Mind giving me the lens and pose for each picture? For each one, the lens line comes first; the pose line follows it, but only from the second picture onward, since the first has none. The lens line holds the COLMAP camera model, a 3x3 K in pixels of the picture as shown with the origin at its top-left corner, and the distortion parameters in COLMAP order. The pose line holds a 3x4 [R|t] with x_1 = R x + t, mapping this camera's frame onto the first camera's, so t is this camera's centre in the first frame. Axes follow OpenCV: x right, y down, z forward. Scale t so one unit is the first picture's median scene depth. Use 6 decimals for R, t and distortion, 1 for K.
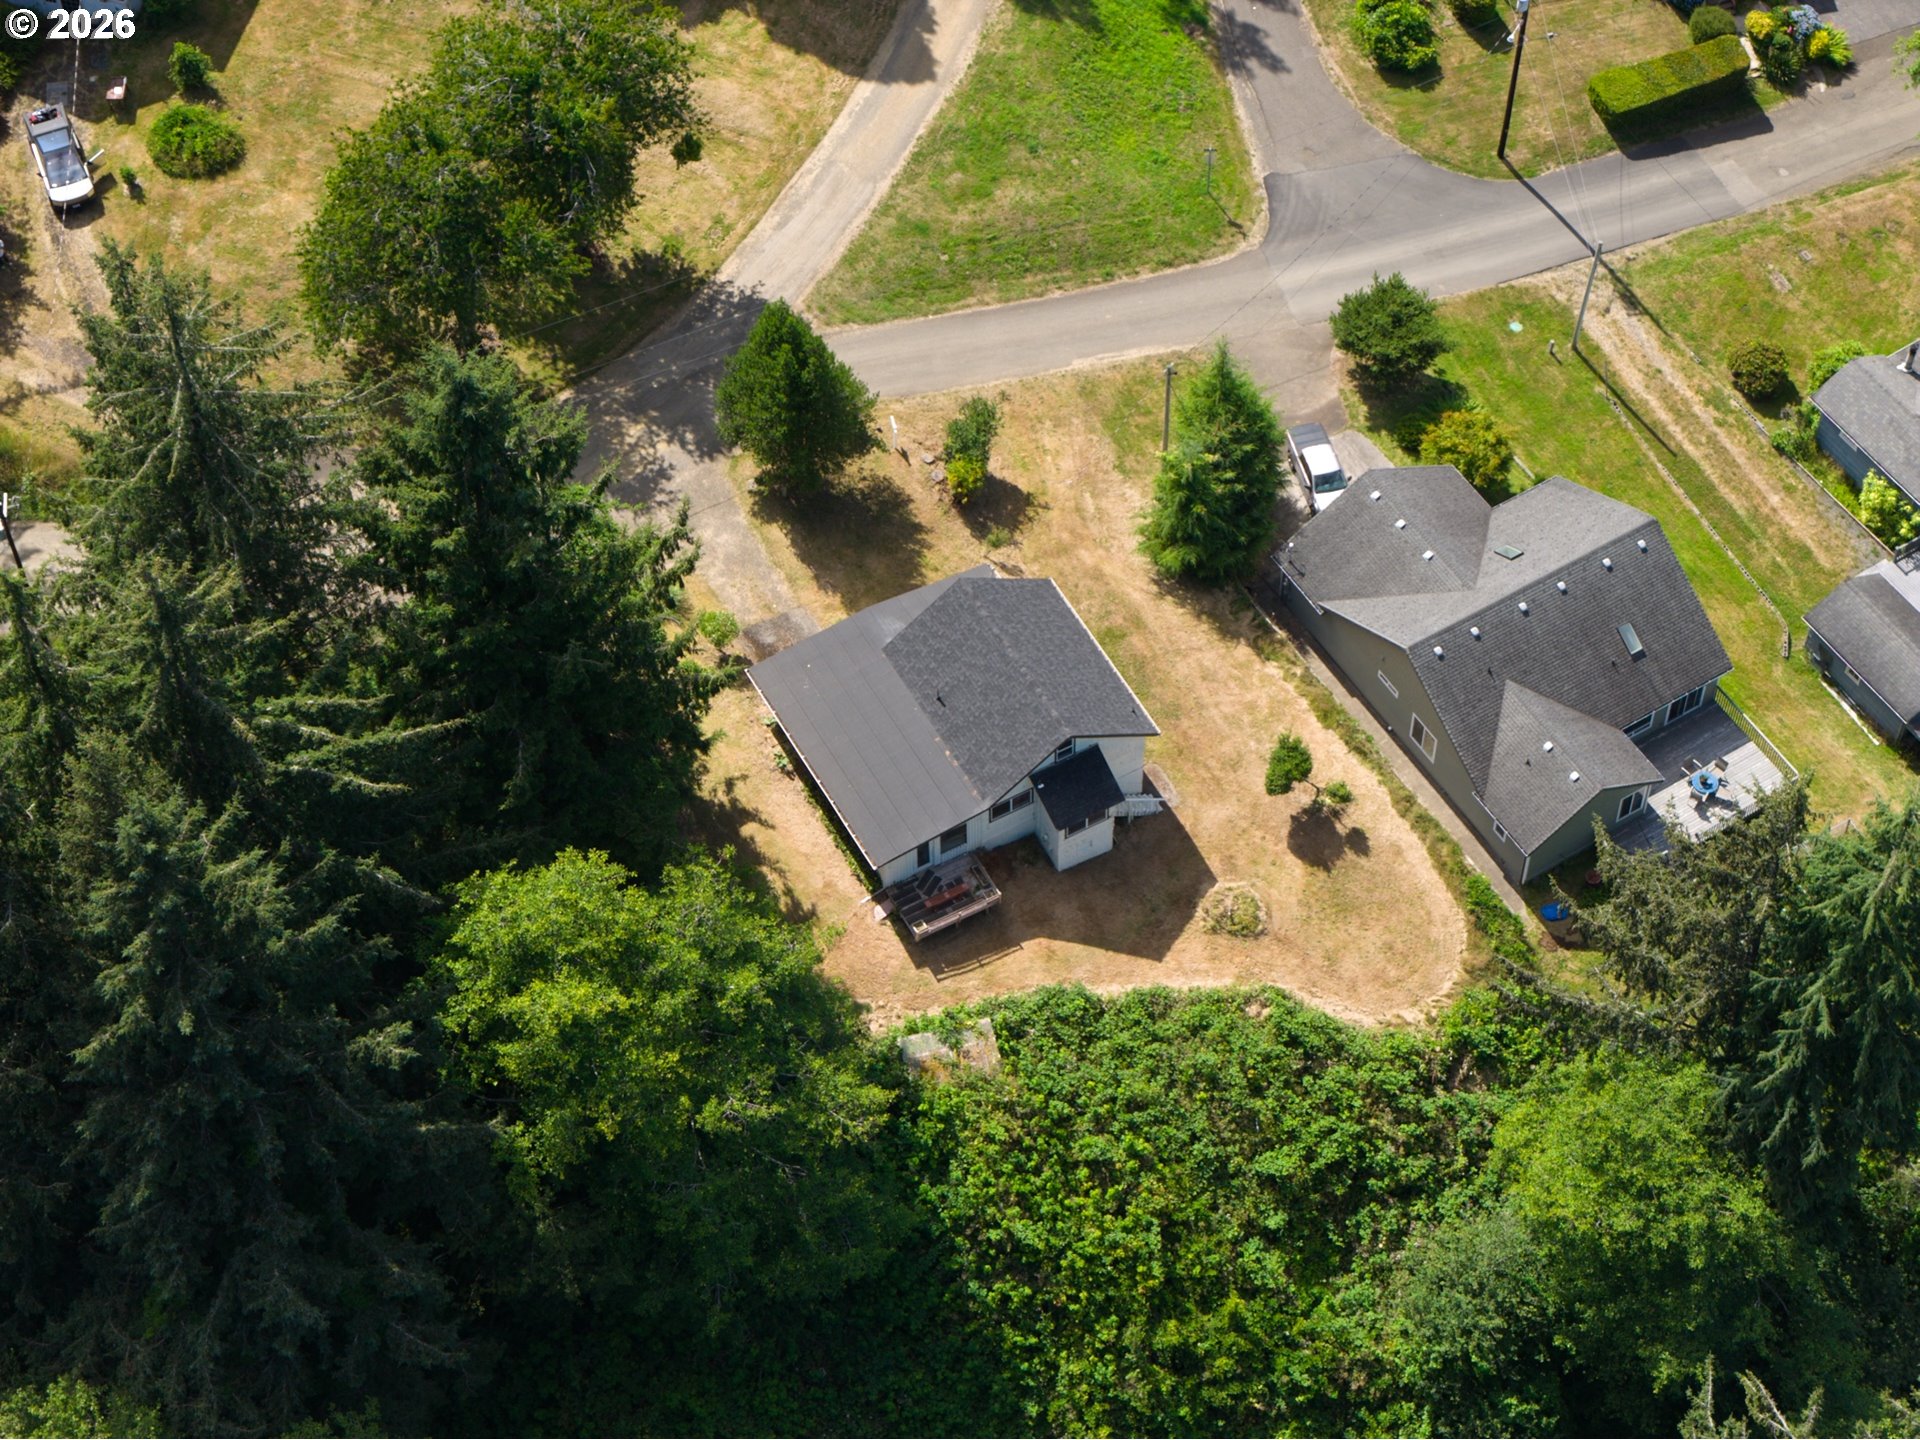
lens RADIAL K [[3893.8, 0, 960.0], [0, 3893.8, 720.0], [0, 0, 1]] dist [-0.286974, 1.825137]
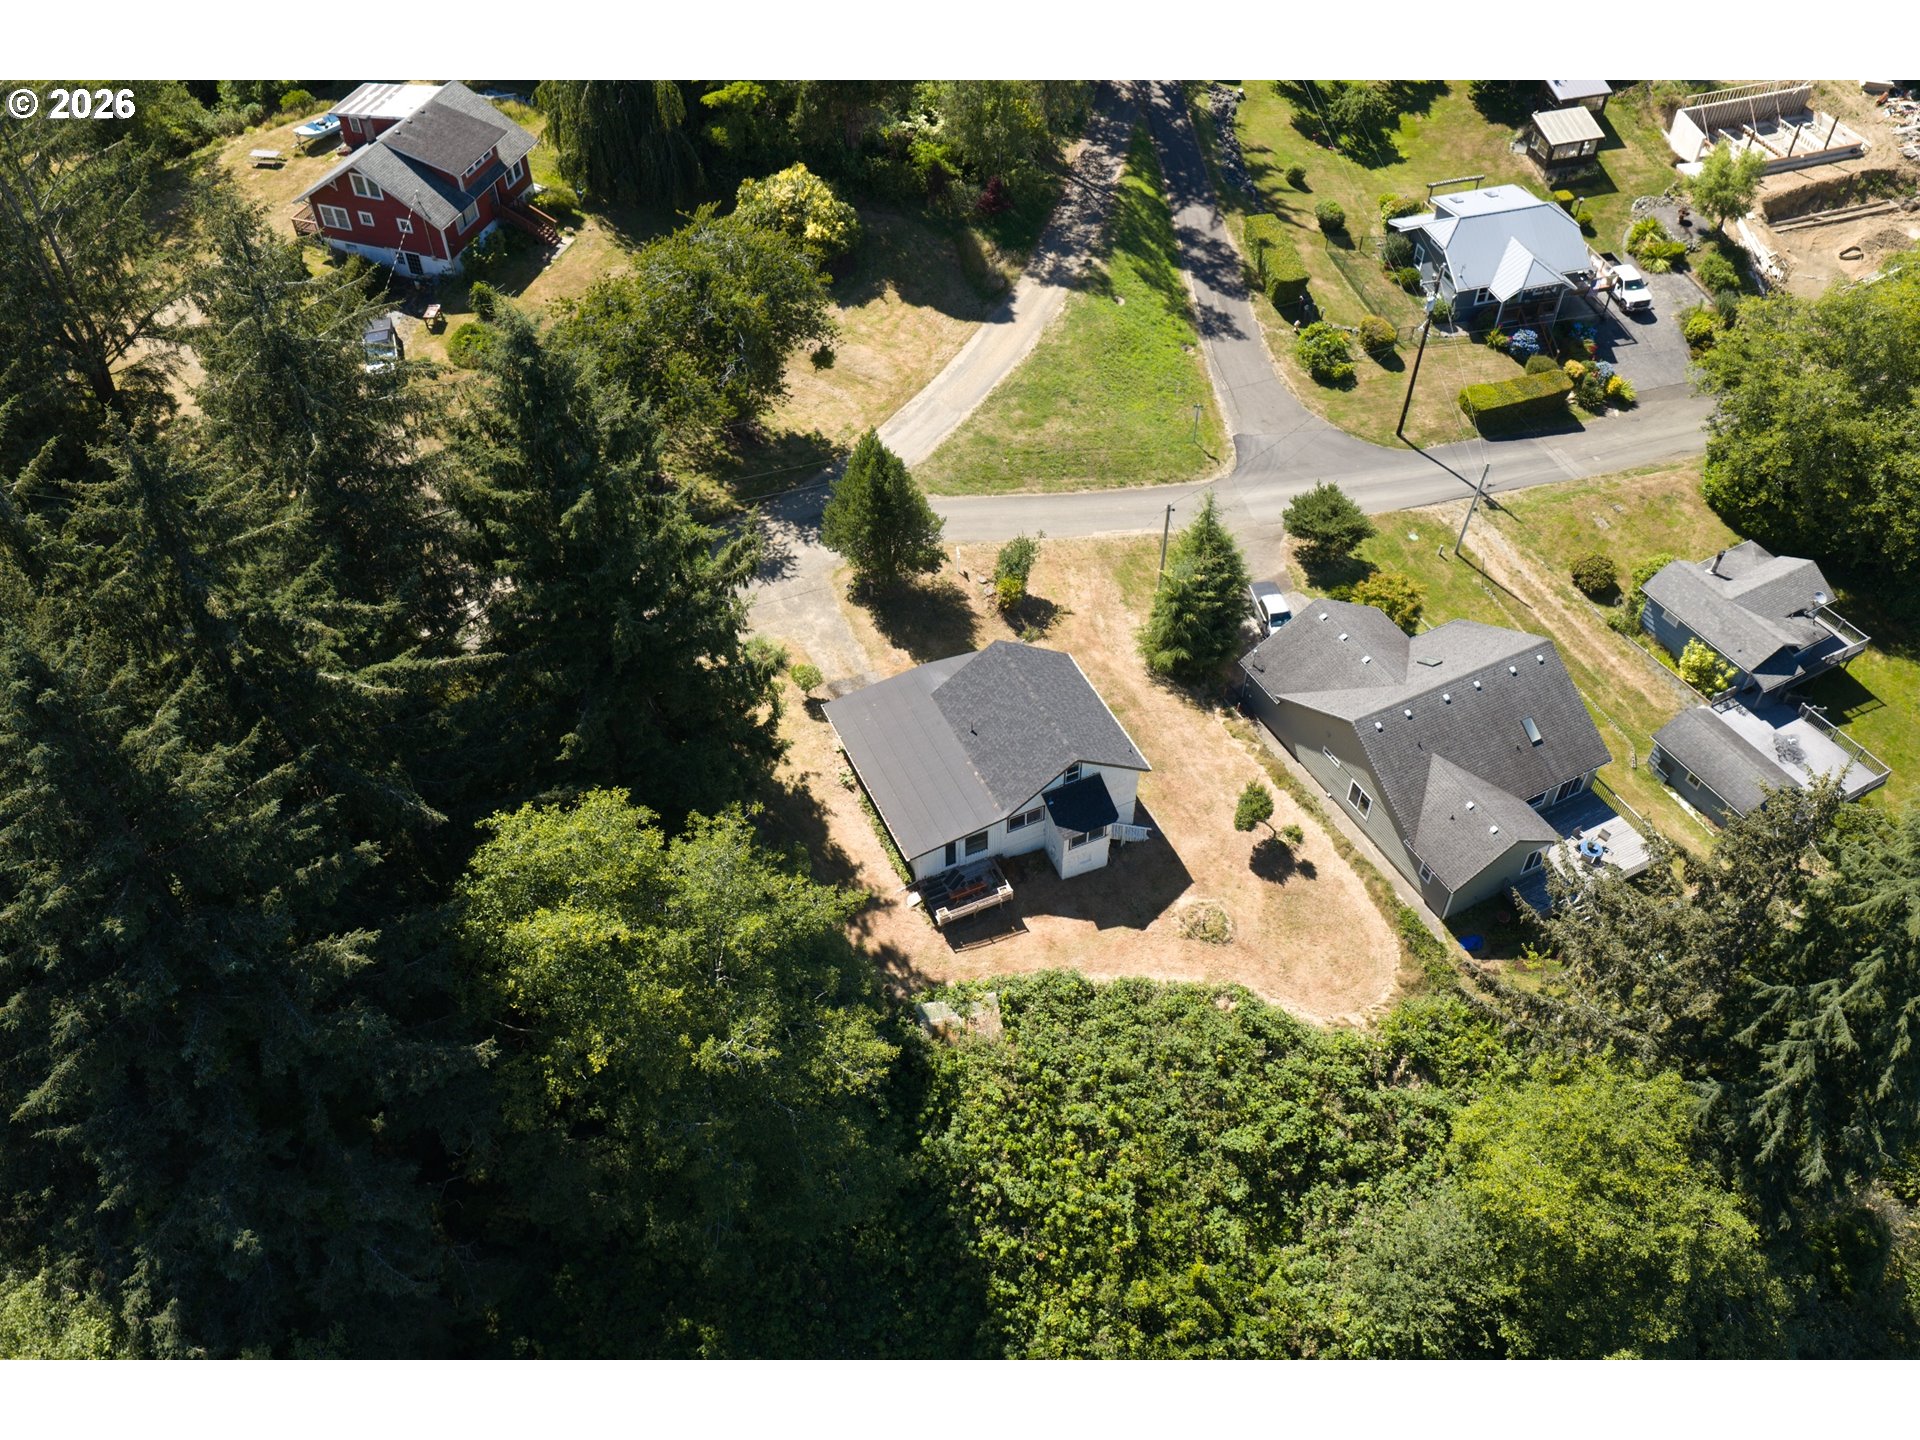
lens RADIAL K [[1594.5, 0, 960.0], [0, 1594.5, 720.0], [0, 0, 1]] dist [0.014366, -0.021316]
pose [[0.997059, 0.055534, -0.052812, 0.017247], [-0.062075, 0.989360, -0.131580, 0.057937], [0.044943, 0.134471, 0.989898, 0.504046]]
